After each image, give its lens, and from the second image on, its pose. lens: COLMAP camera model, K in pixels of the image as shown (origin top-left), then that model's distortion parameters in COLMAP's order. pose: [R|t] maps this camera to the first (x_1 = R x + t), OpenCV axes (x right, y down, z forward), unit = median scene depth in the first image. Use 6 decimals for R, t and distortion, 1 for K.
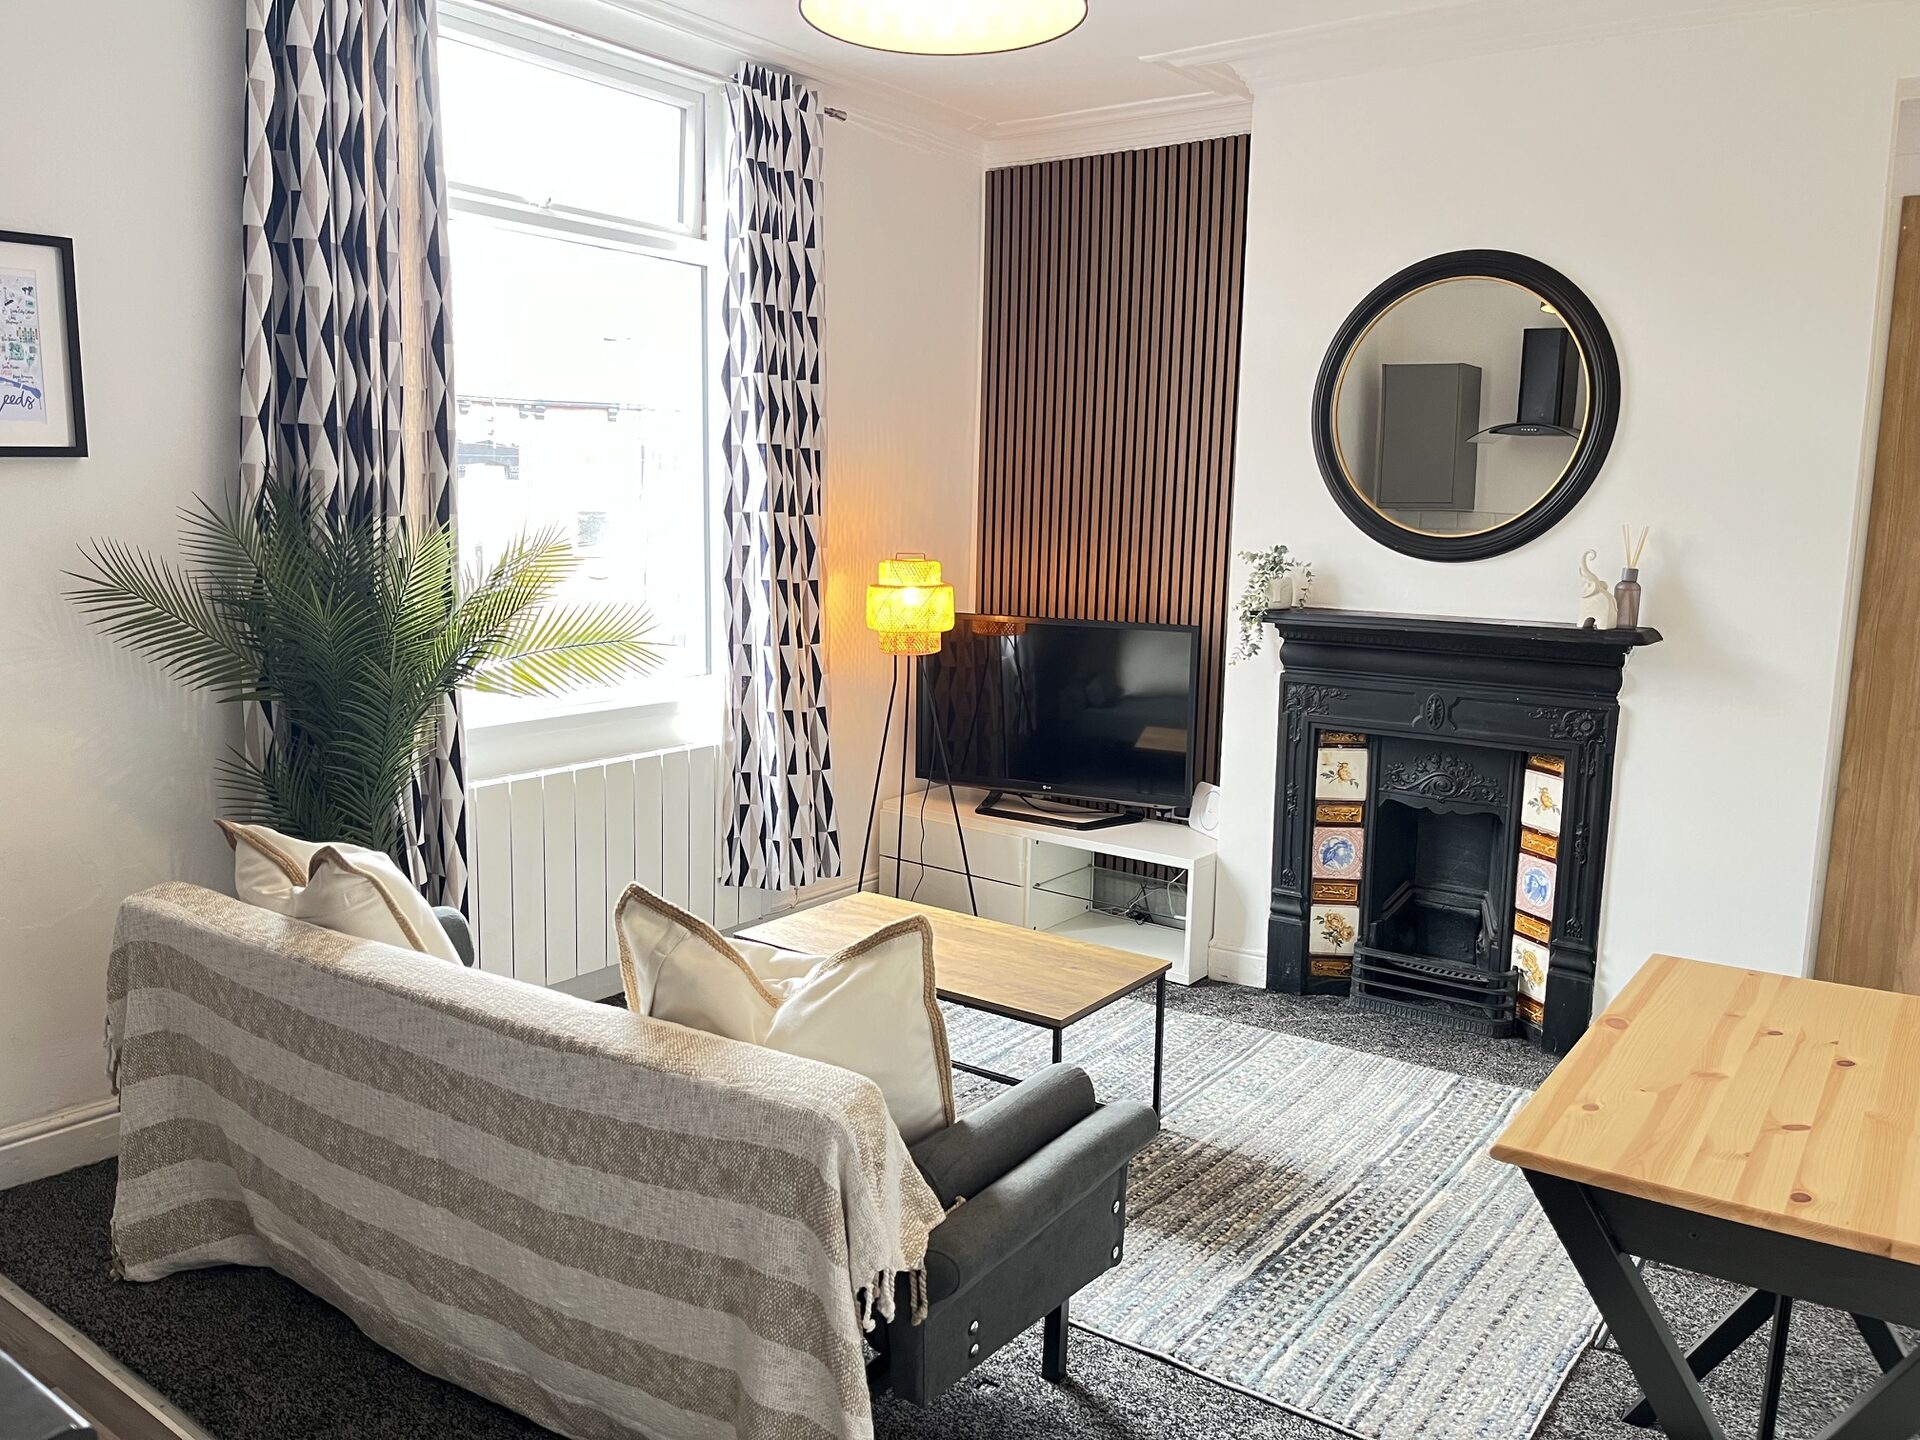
lens RADIAL K [[1534.8, 0, 874.1], [0, 1534.8, 689.6], [0, 0, 1]] dist [0.032894, 0.014247]
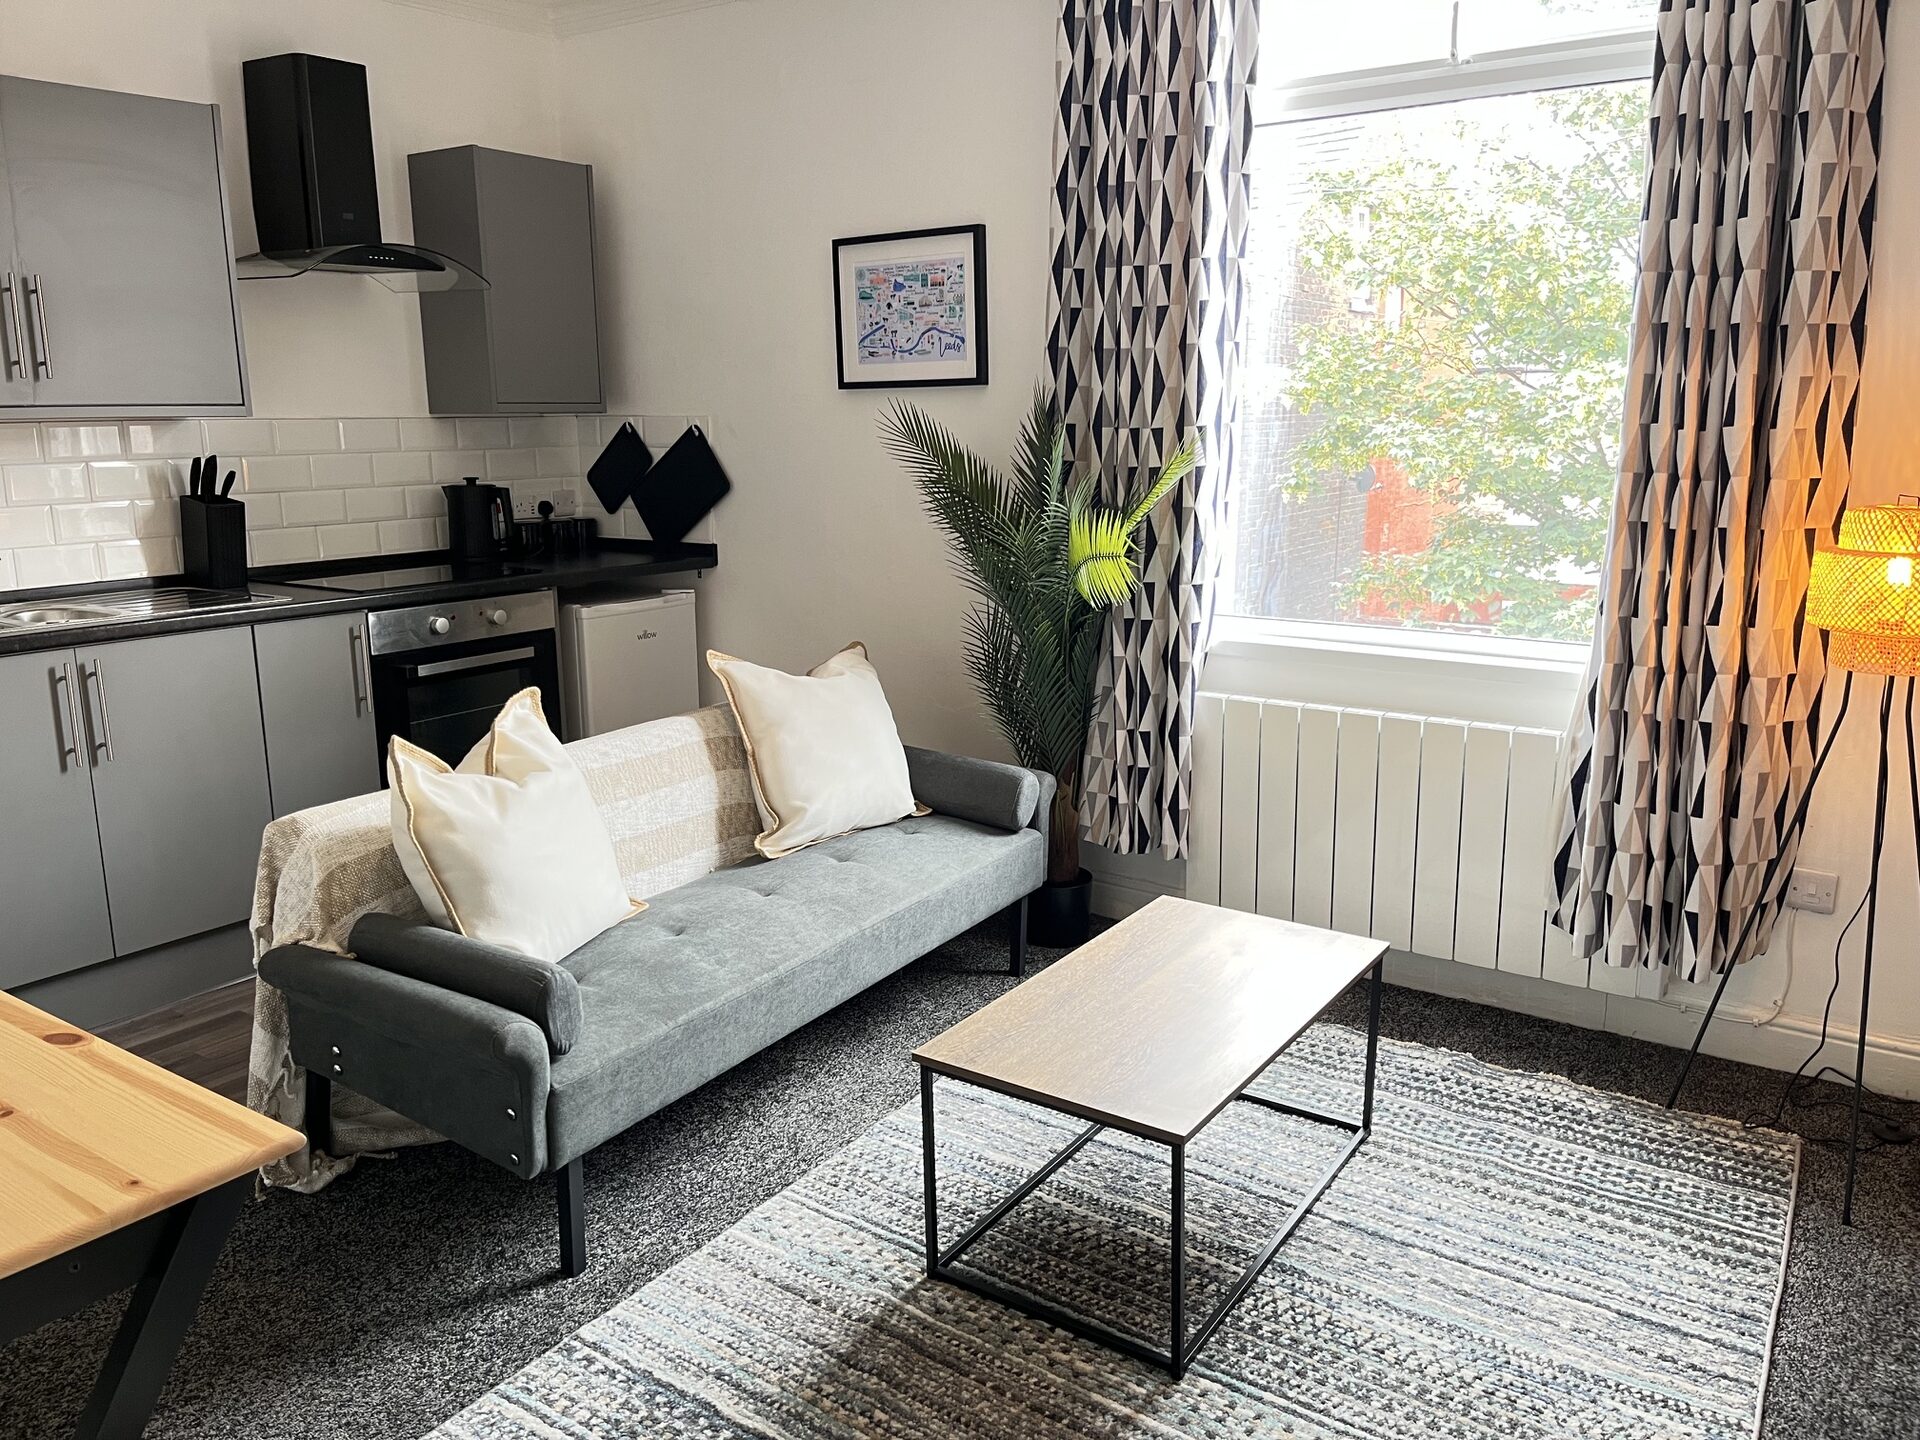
lens RADIAL K [[1445.7, 0, 977.9], [0, 1445.7, 708.5], [0, 0, 1]] dist [0.034637, -0.048785]
pose [[0.047010, 0.179420, -0.982649, 0.595144], [-0.132790, 0.976128, 0.171876, -0.065859], [0.990029, 0.122406, 0.069713, 0.692309]]
